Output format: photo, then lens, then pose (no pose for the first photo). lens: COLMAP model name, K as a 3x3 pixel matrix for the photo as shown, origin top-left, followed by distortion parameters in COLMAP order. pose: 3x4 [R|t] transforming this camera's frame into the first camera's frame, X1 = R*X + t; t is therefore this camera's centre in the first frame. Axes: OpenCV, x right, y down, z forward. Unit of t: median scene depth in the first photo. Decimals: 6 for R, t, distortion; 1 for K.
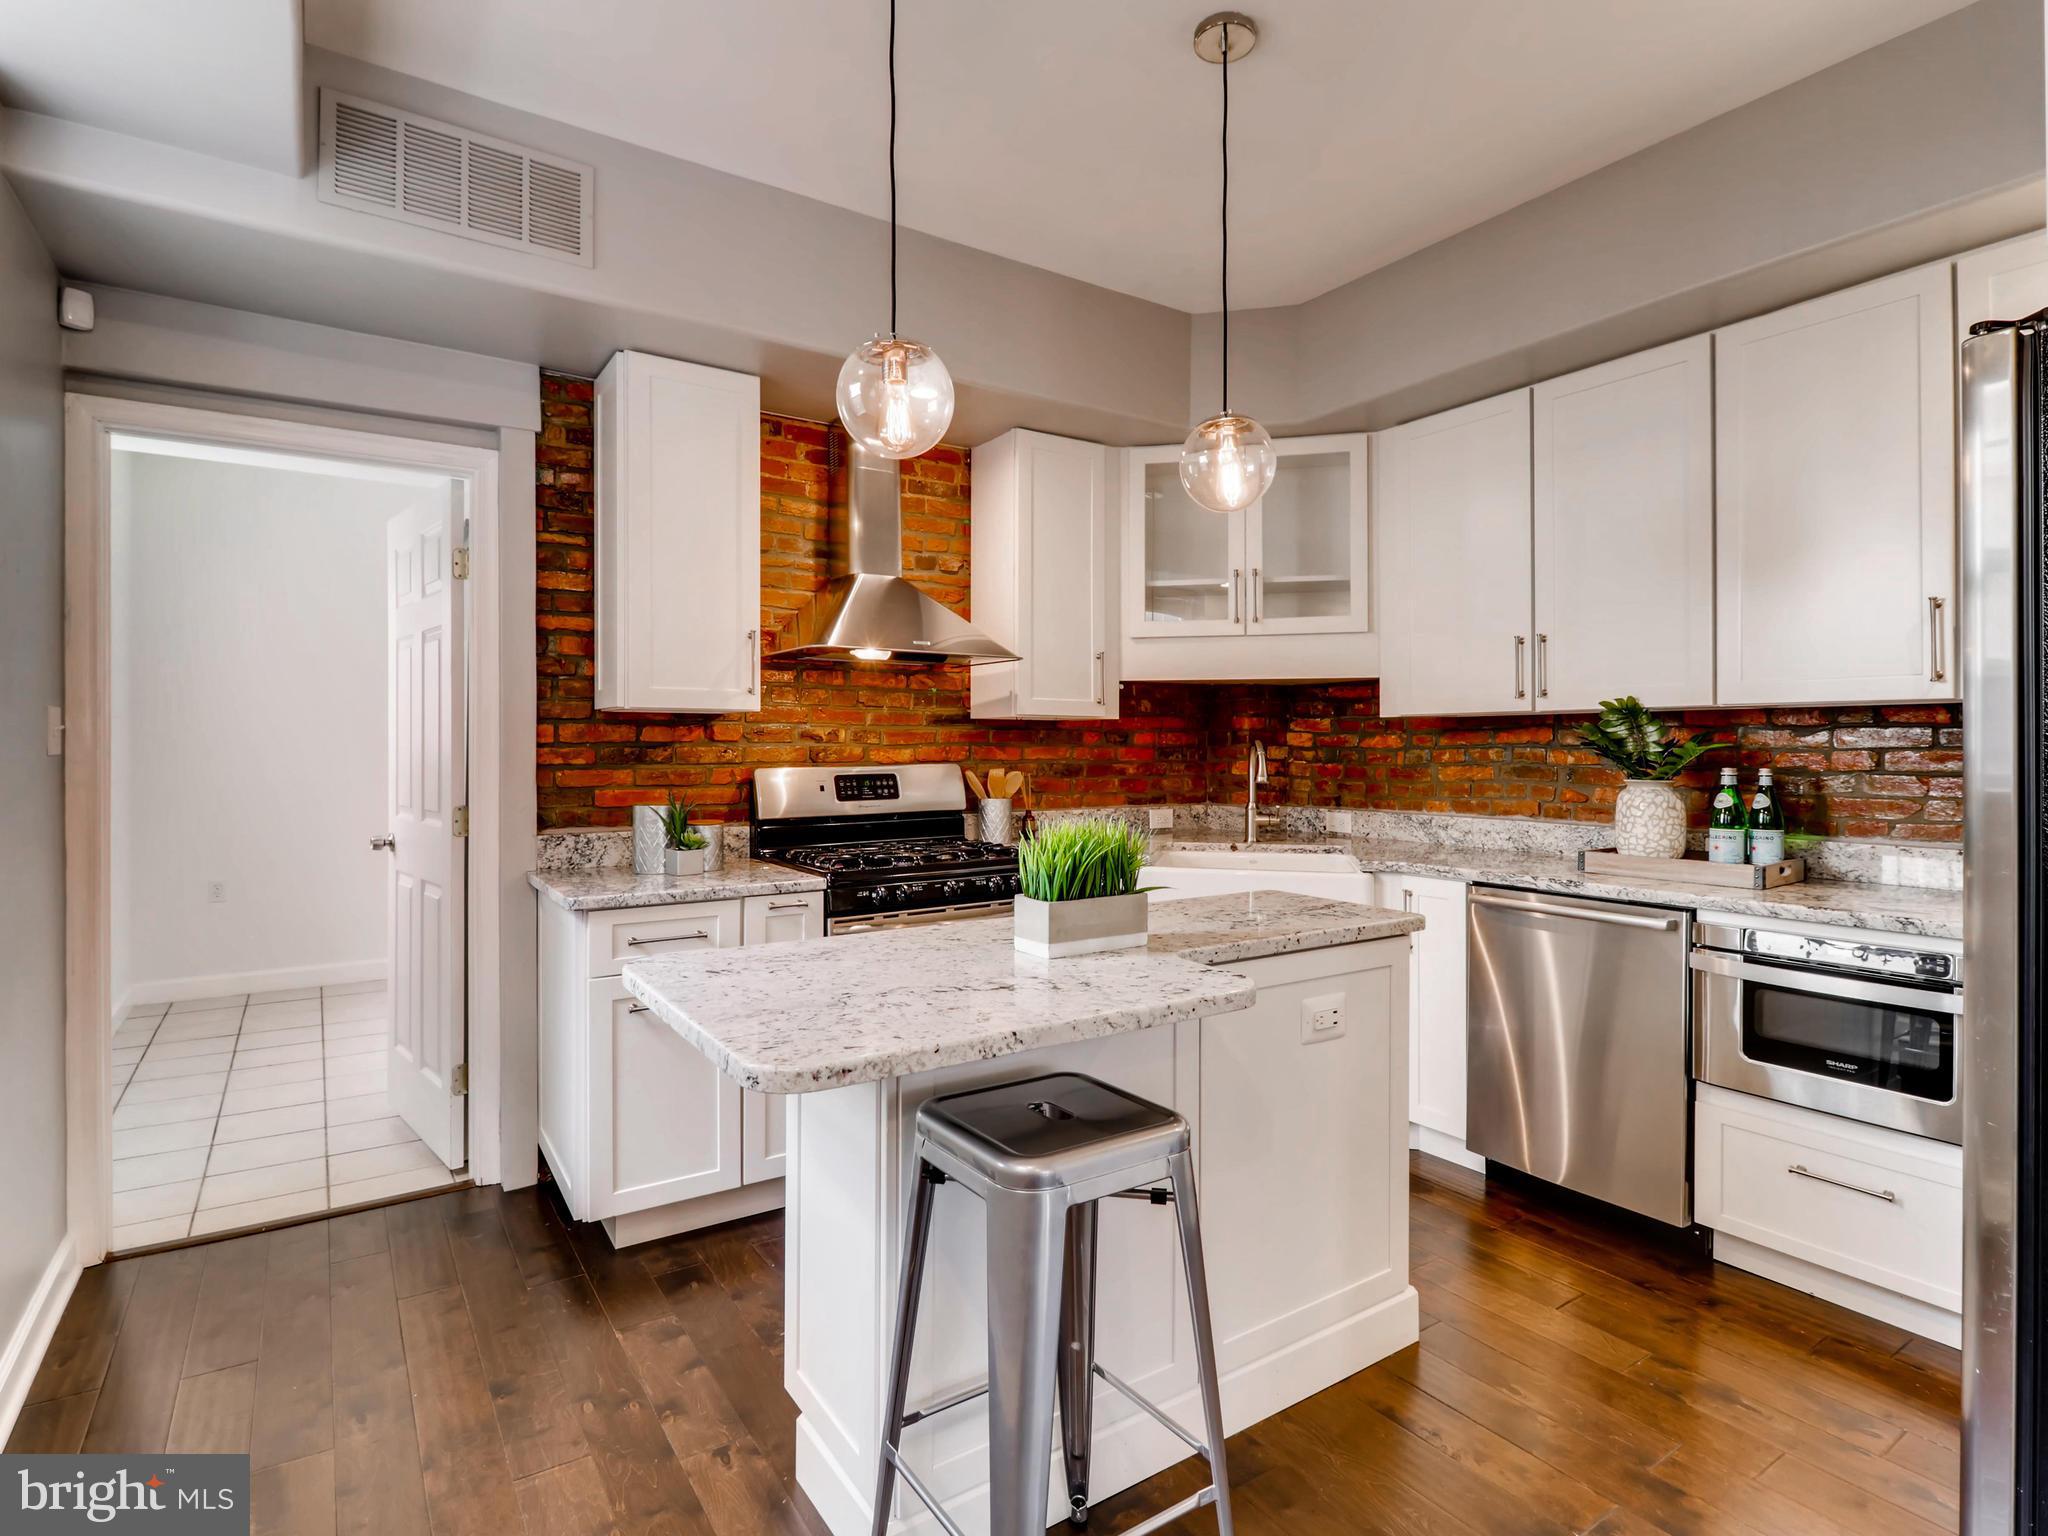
lens RADIAL K [[1053.0, 0, 1033.1], [0, 1053.0, 738.9], [0, 0, 1]] dist [0.022443, -0.014752]
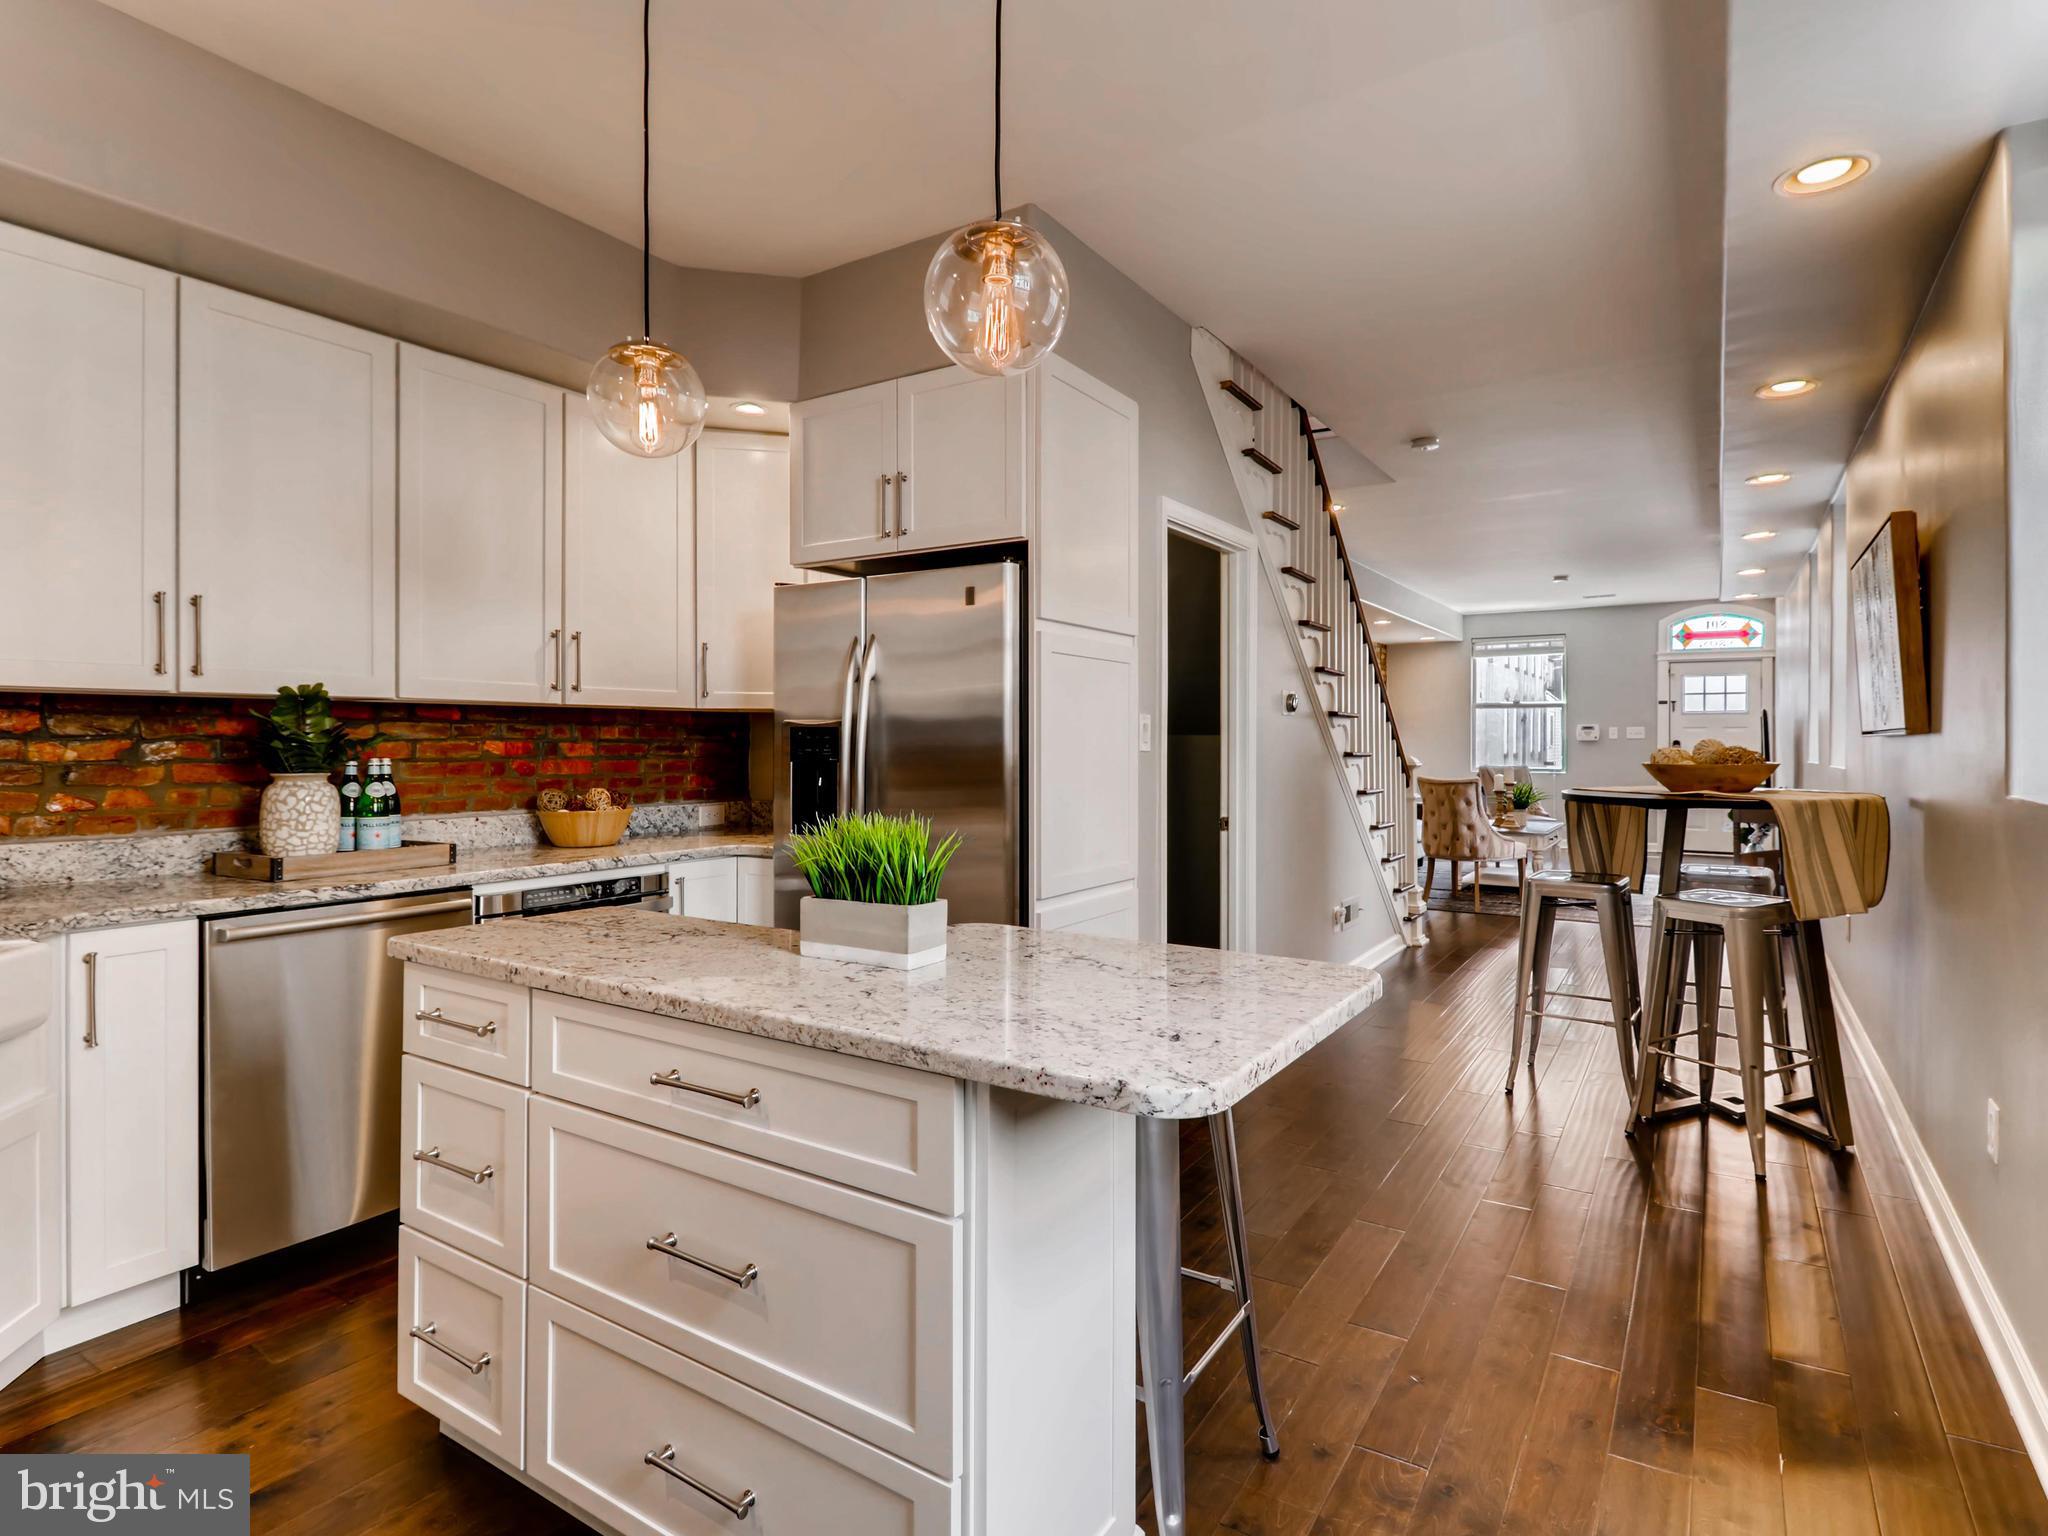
lens RADIAL K [[1056.0, 0, 1033.9], [0, 1056.0, 747.6], [0, 0, 1]] dist [0.022077, -0.016050]
pose [[-0.397653, -0.005221, 0.917521, -0.446981], [-0.006297, 0.999976, 0.002962, 0.007755], [-0.917514, -0.004600, -0.397676, 0.658372]]
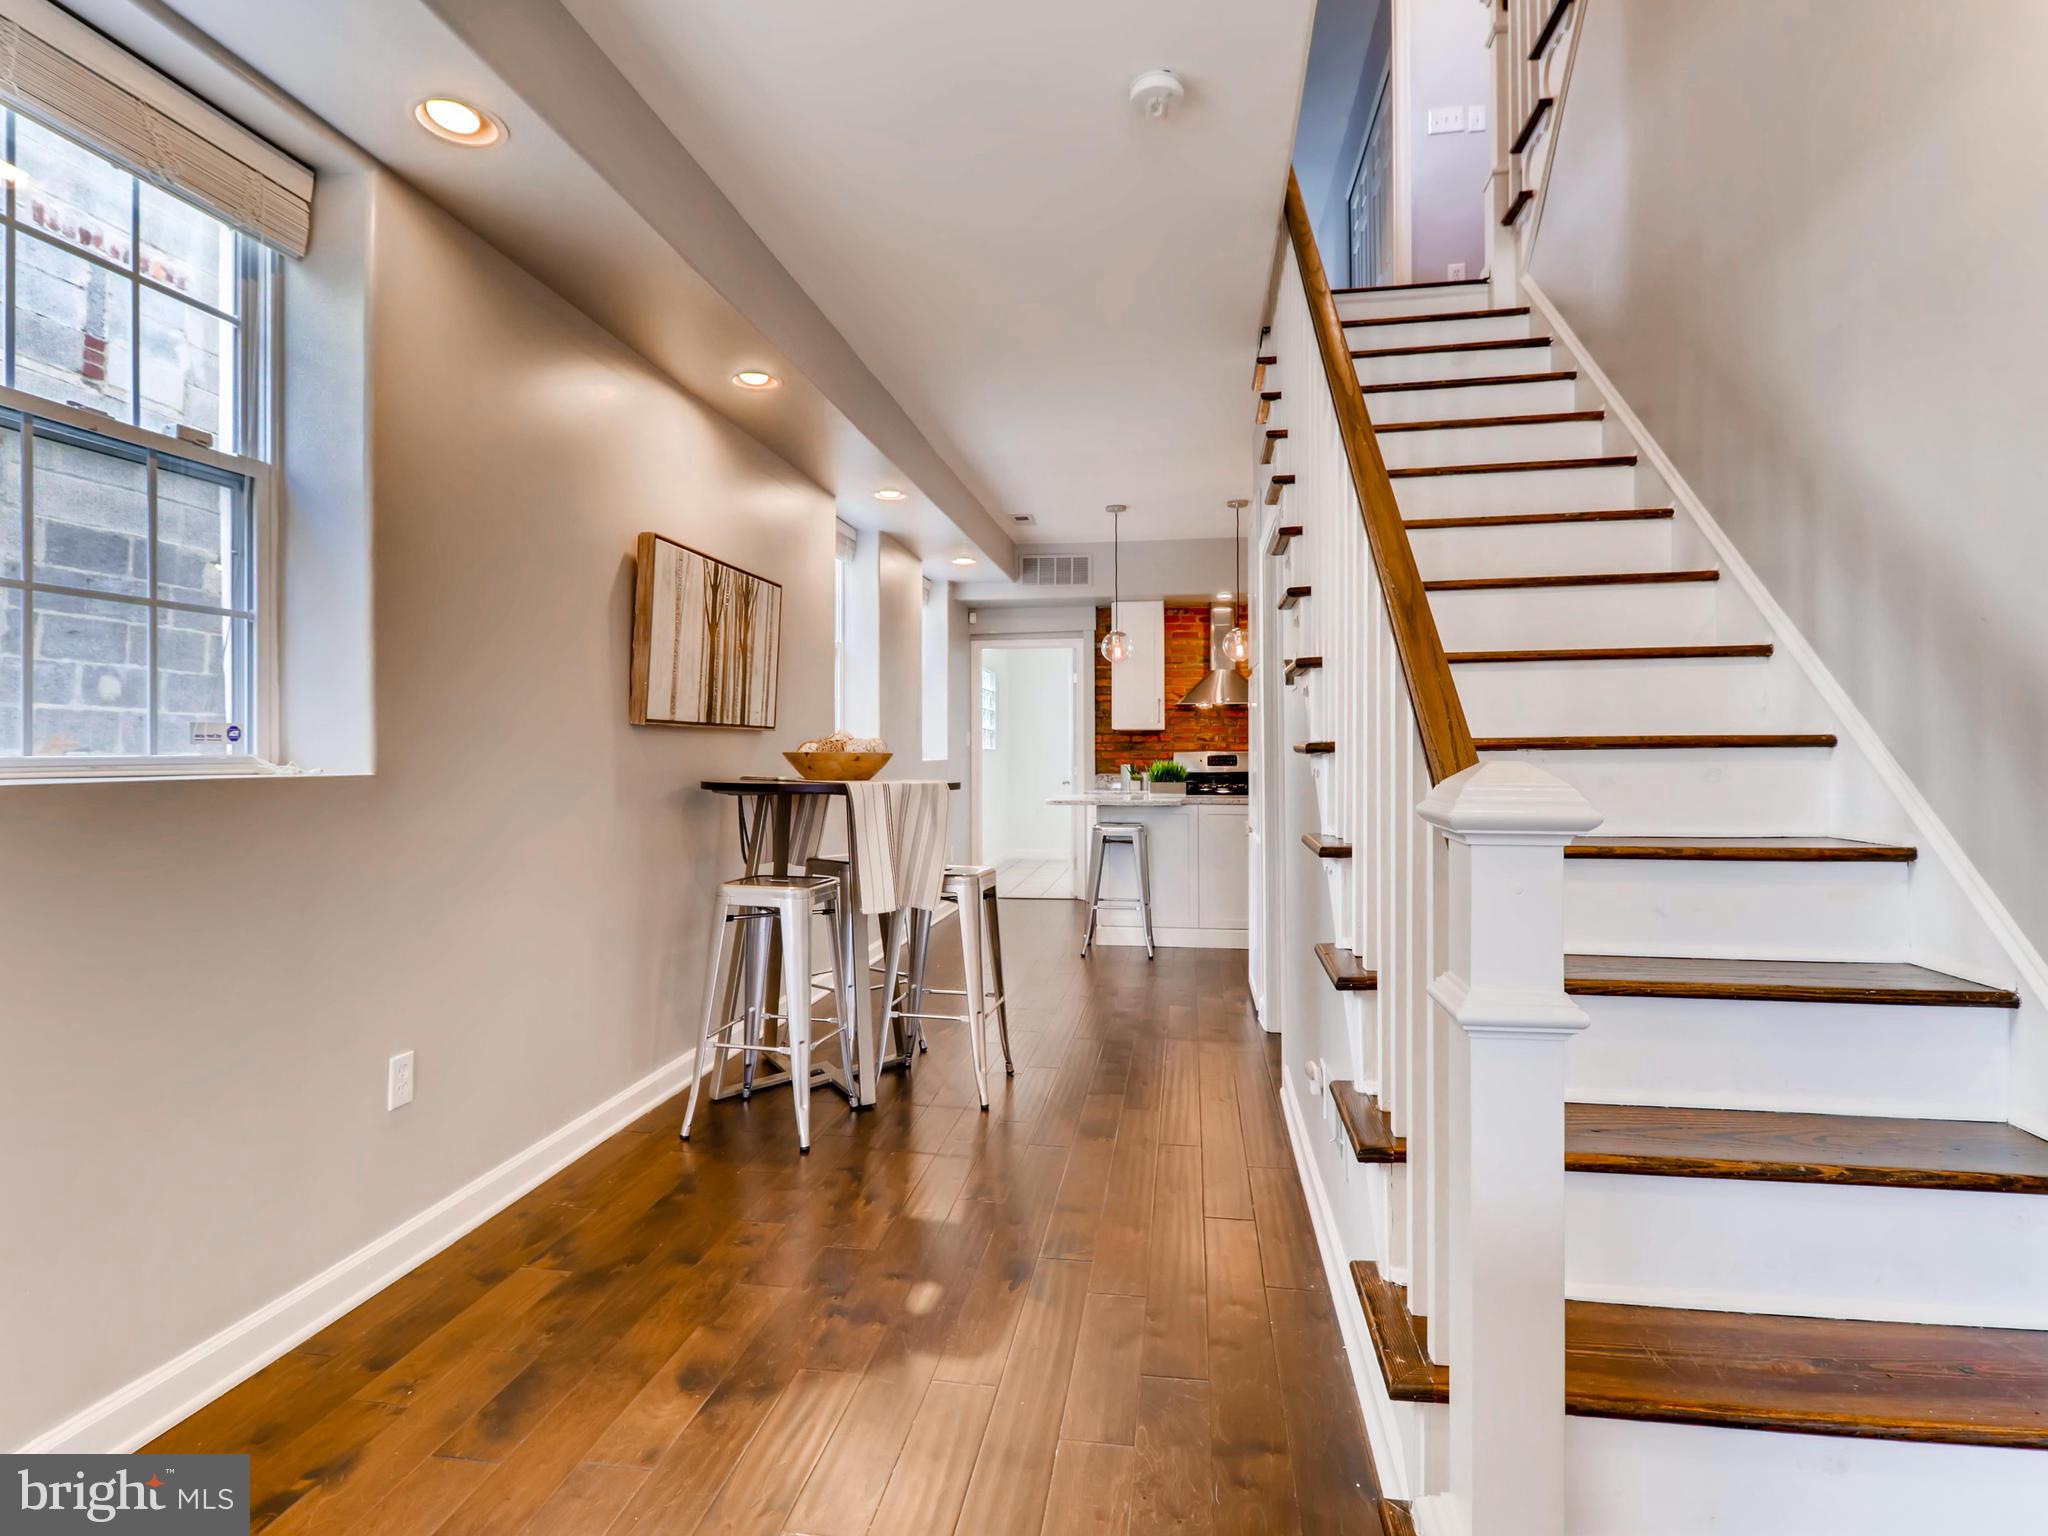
lens RADIAL K [[1056.0, 0, 1033.9], [0, 1056.0, 747.6], [0, 0, 1]] dist [0.022077, -0.016050]
pose [[0.741999, -0.005252, -0.670380, 1.097288], [0.006185, 0.999980, -0.000988, 0.016805], [0.670372, -0.003413, 0.742017, -1.005642]]
